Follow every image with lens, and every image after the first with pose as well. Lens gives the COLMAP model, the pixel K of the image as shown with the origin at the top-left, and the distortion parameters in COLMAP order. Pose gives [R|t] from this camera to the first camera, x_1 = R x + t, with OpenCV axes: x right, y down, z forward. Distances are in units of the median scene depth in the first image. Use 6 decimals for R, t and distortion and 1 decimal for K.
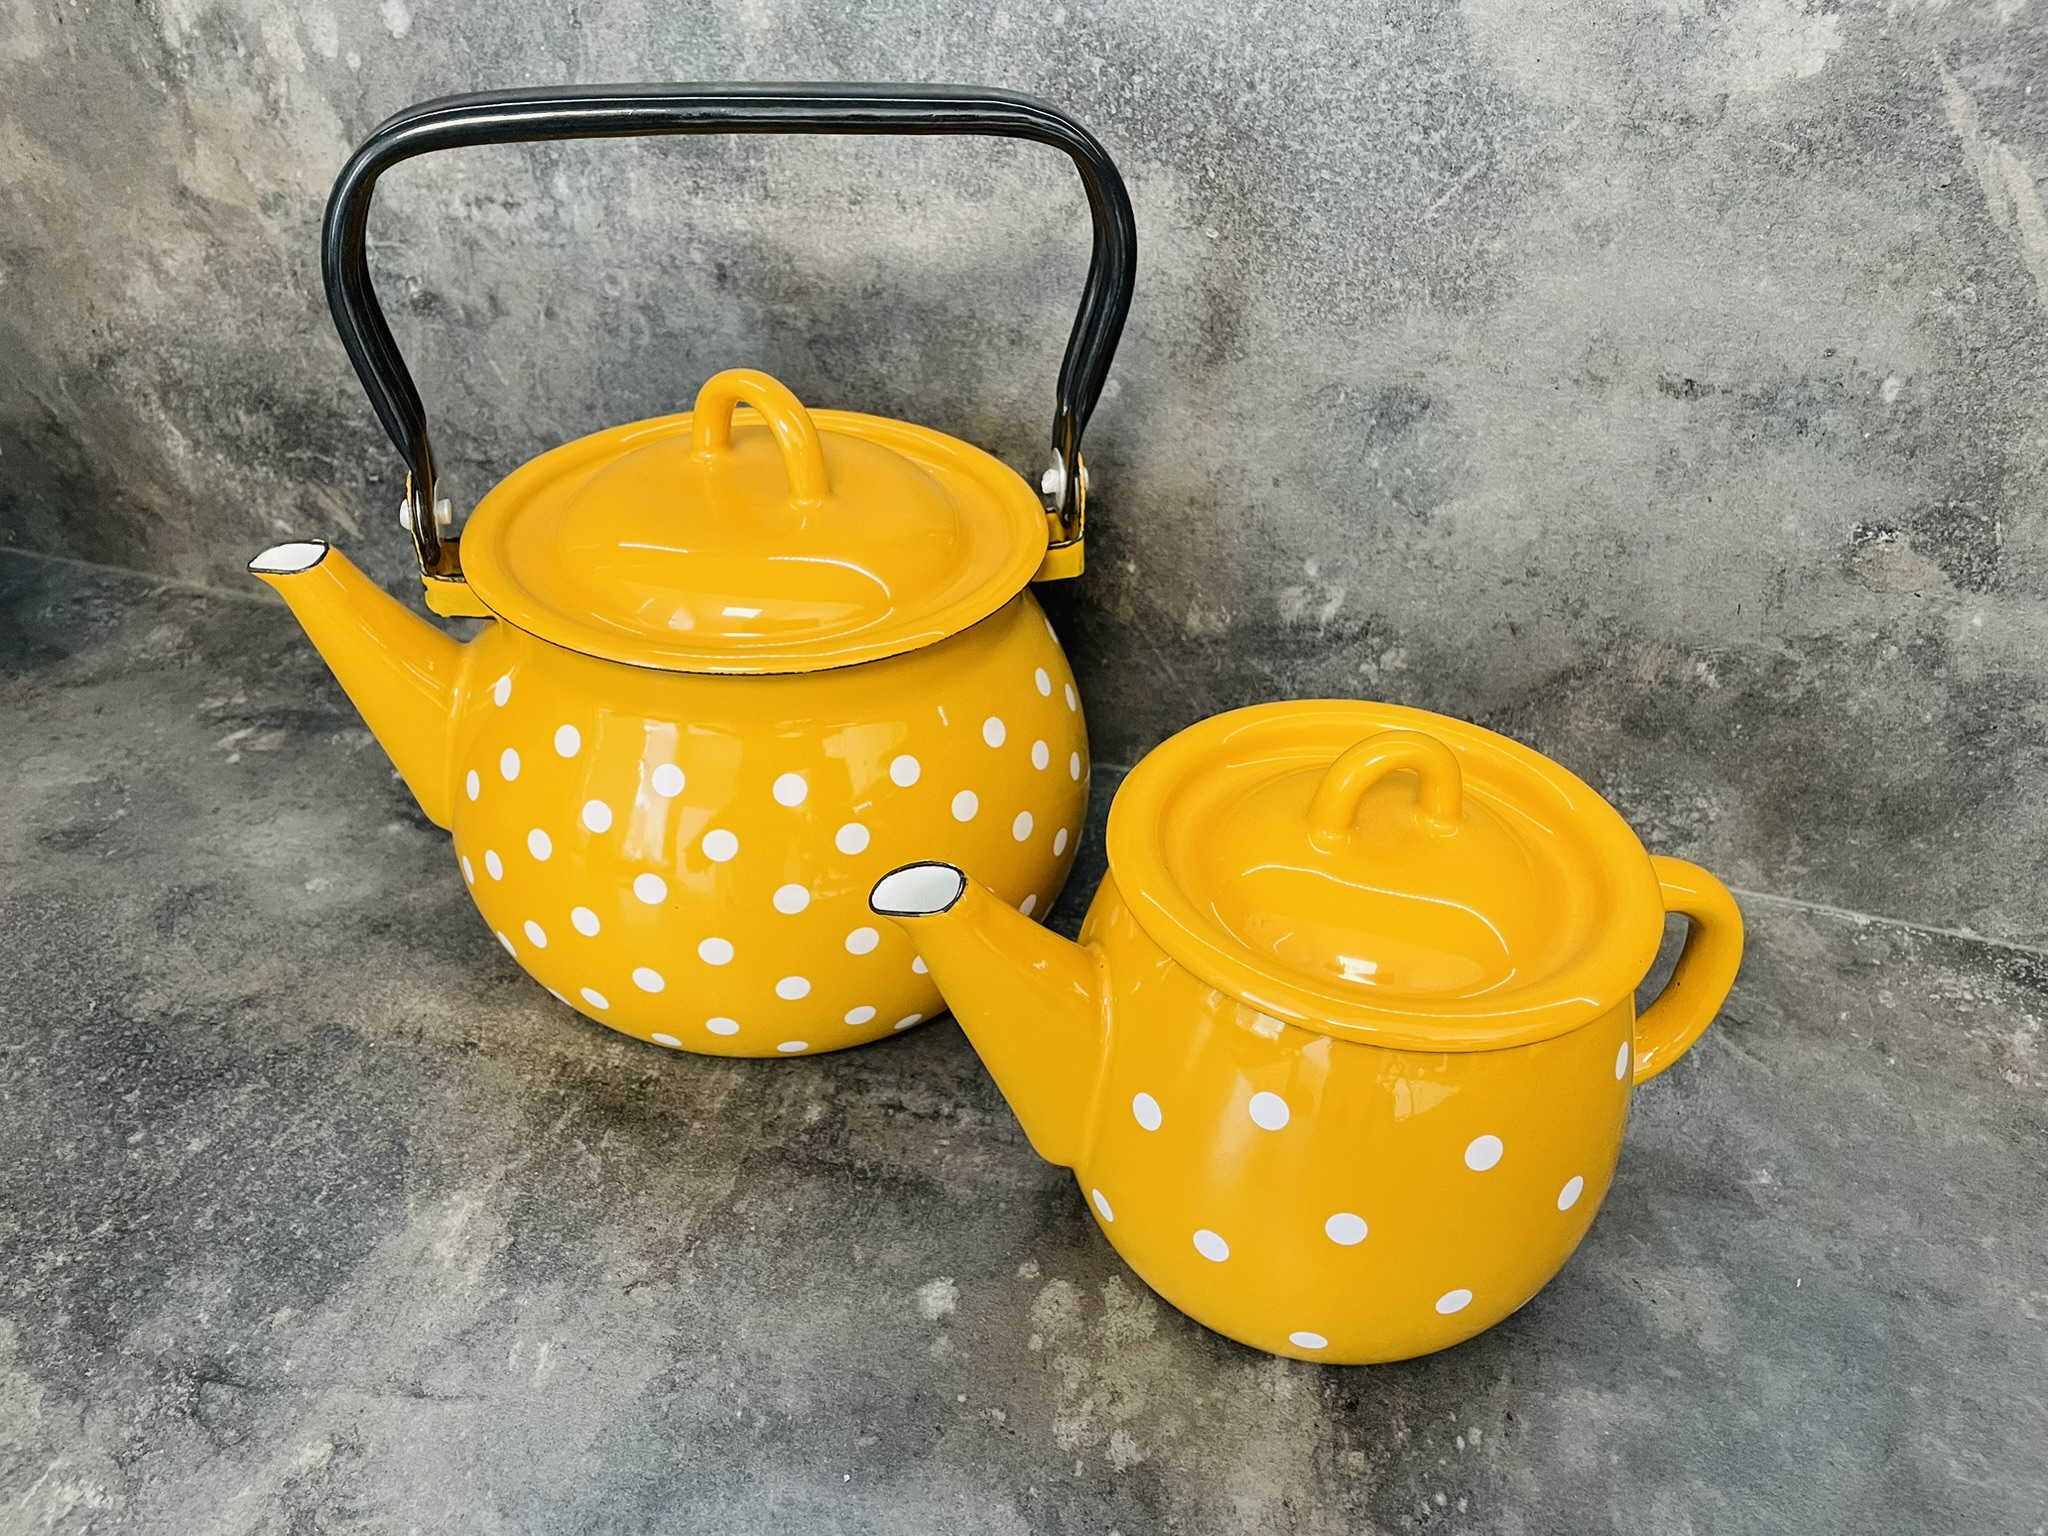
lens RADIAL K [[1571.9, 0, 1018.7], [0, 1571.9, 773.5], [0, 0, 1]] dist [0.079720, -0.117091]
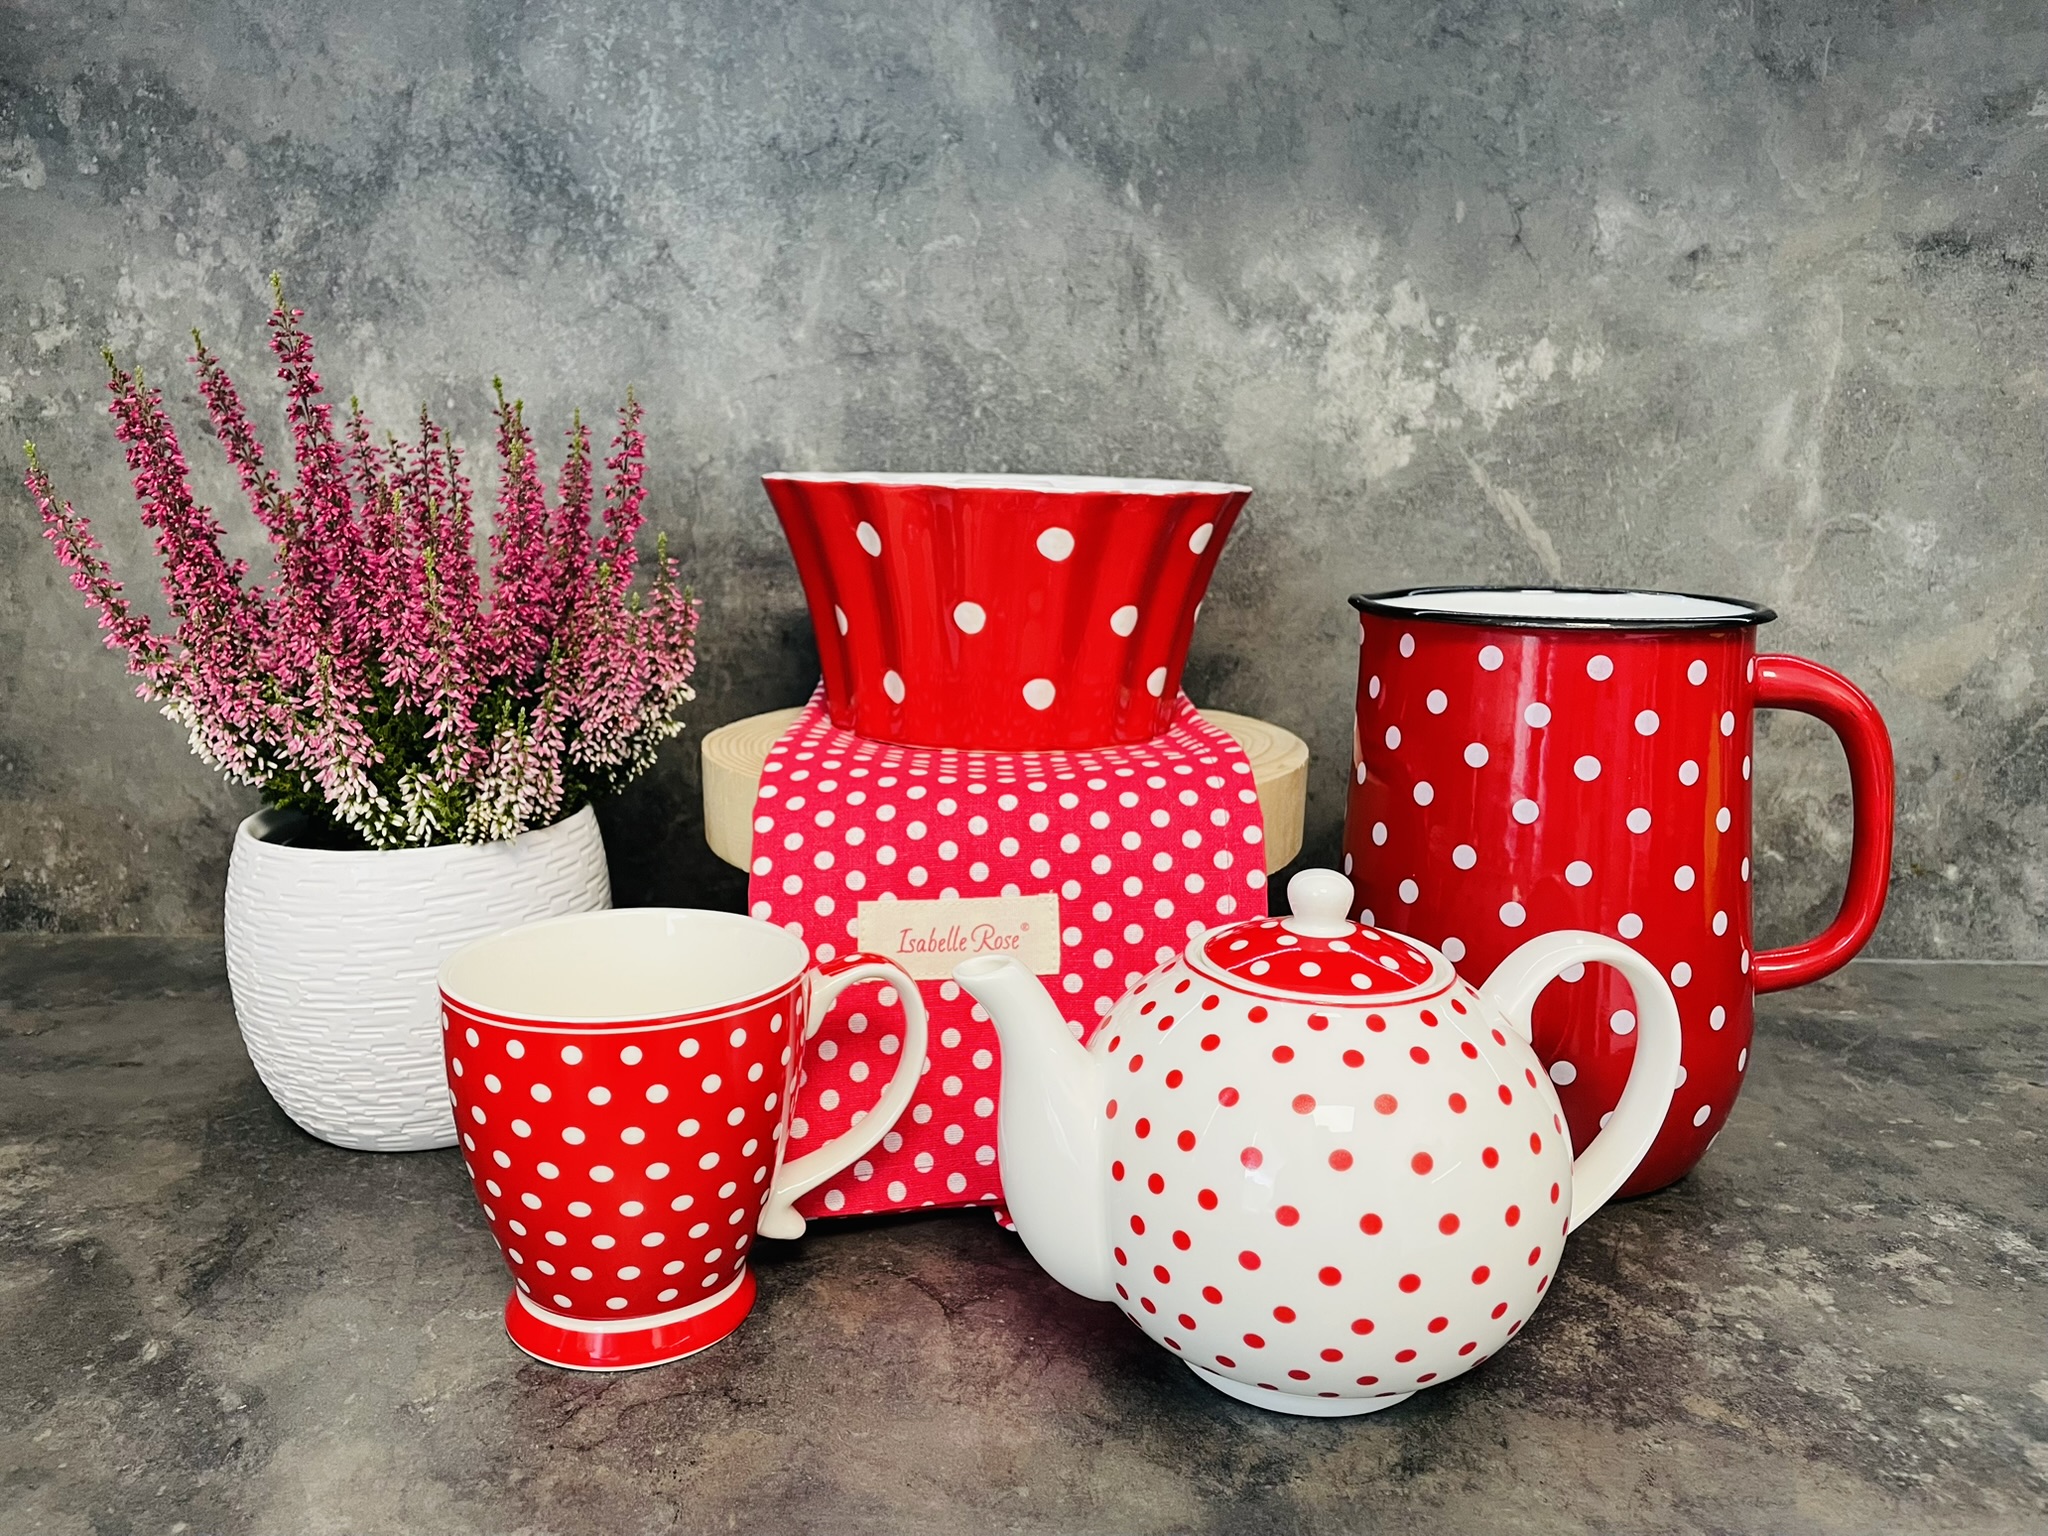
lens RADIAL K [[1571.9, 0, 1009.2], [0, 1571.9, 753.7], [0, 0, 1]] dist [0.079720, -0.117091]
pose [[0.962965, -0.074456, 0.259143, -0.445976], [0.173732, 0.906342, -0.385176, 0.488096], [-0.206194, 0.415933, 0.885711, -0.422166]]
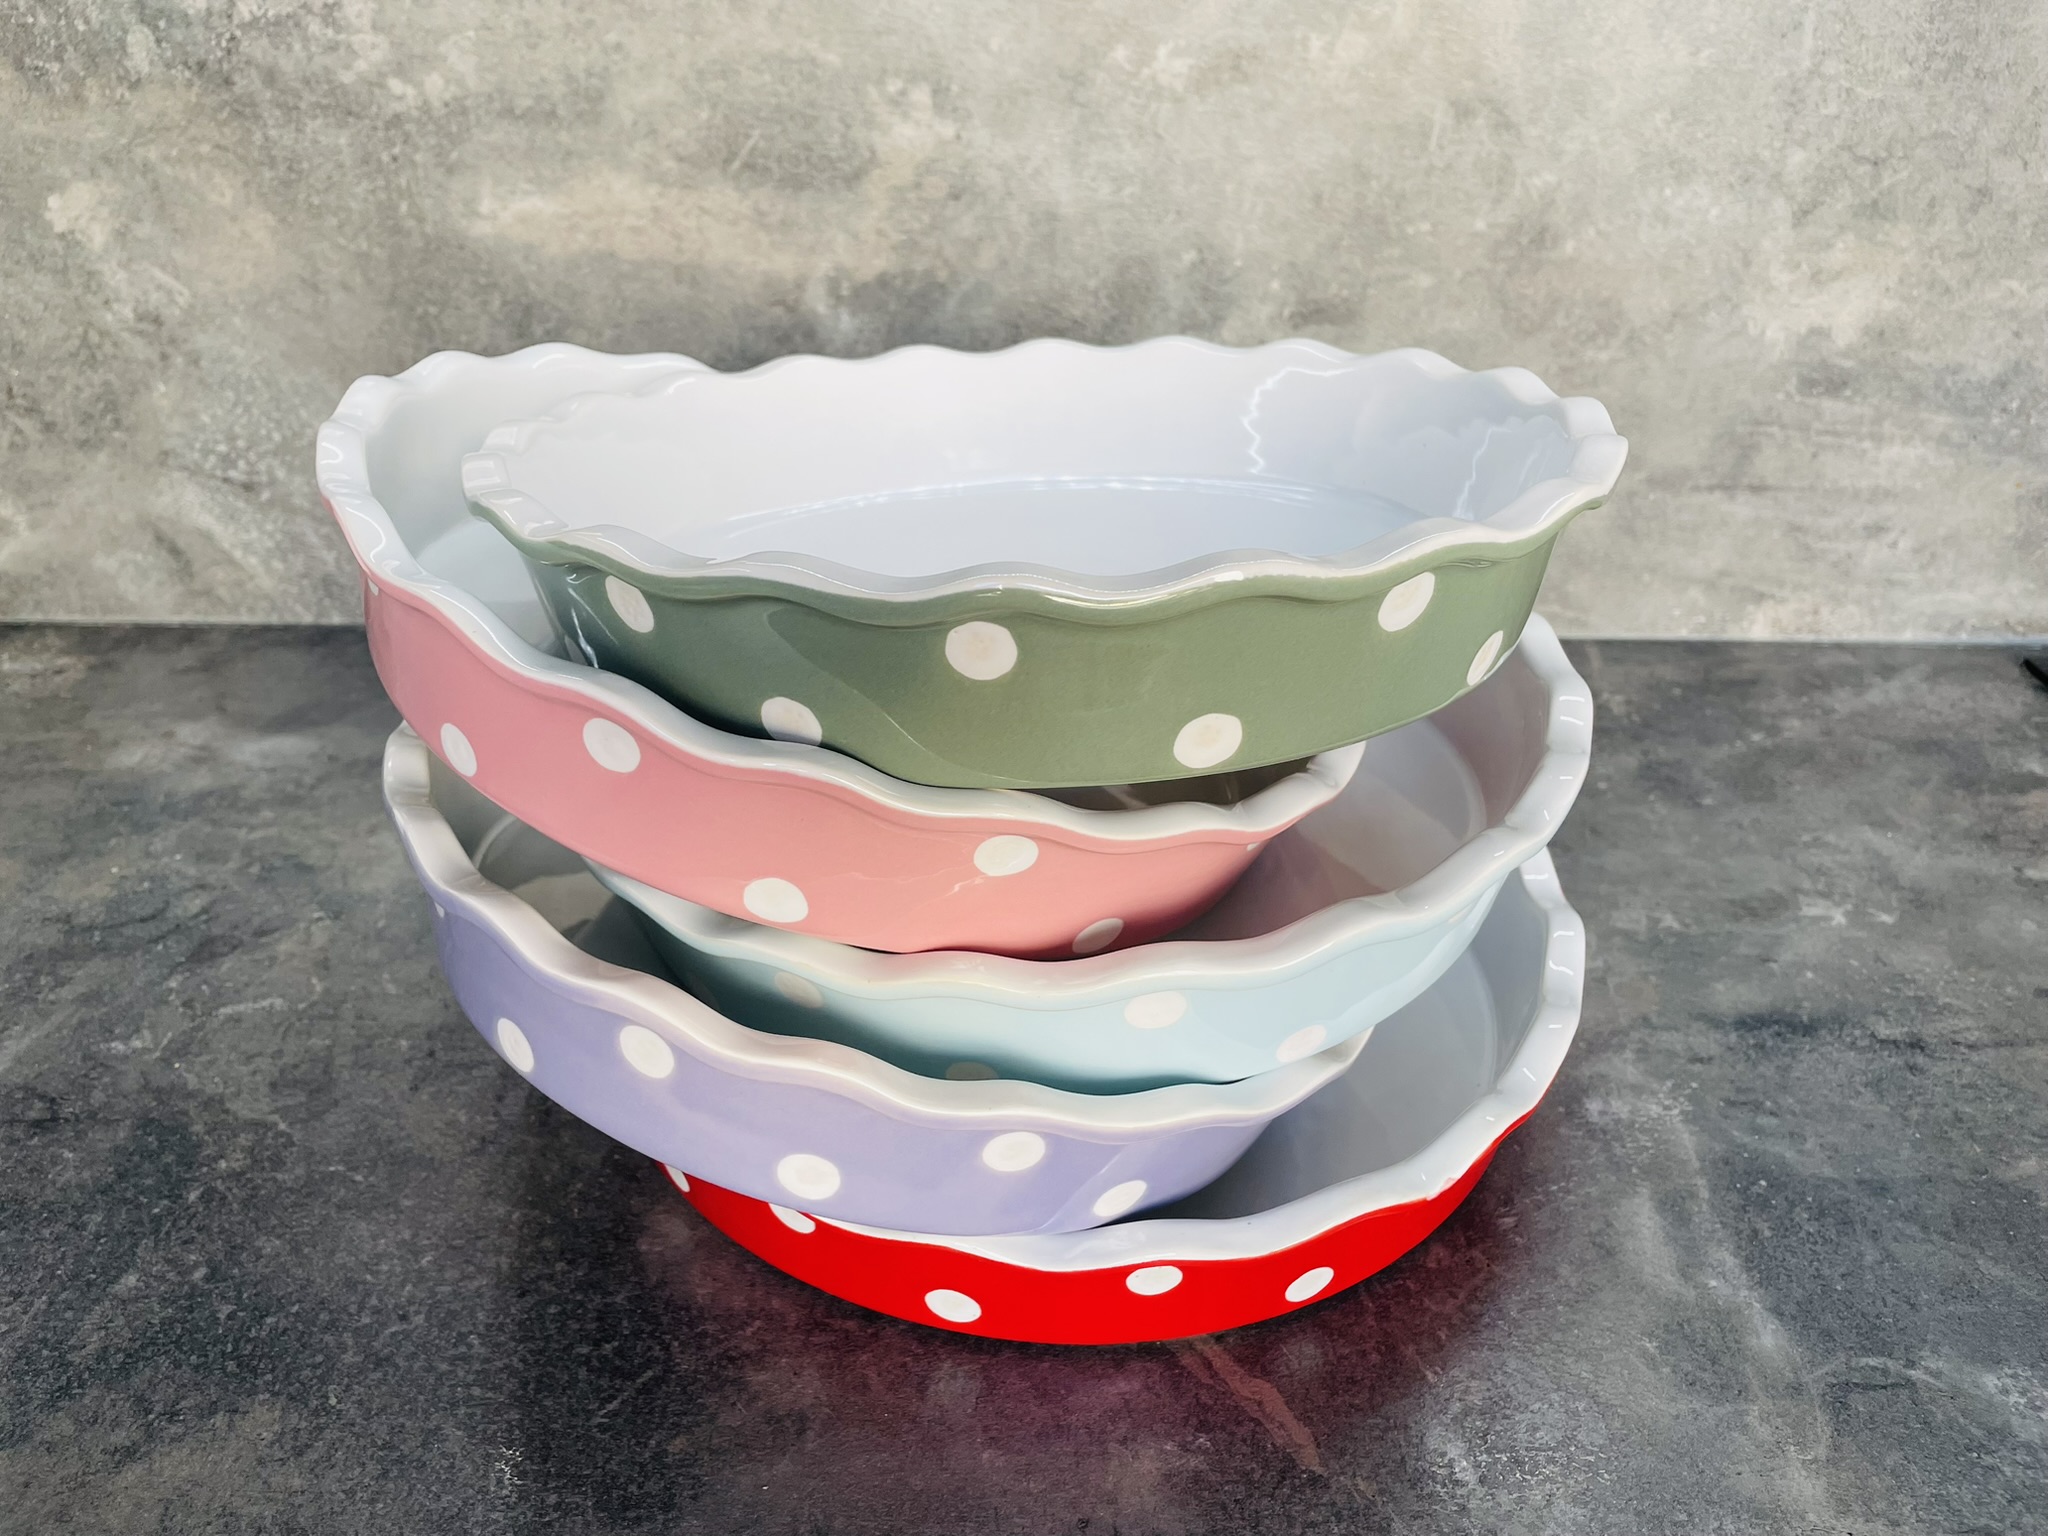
lens RADIAL K [[1571.9, 0, 1004.5], [0, 1571.9, 747.0], [0, 0, 1]] dist [0.079720, -0.117091]
pose [[0.951361, 0.248422, 0.182205, 0.221622], [0.199804, -0.047350, -0.978691, 0.515685], [-0.234501, 0.967494, -0.094682, 0.687243]]
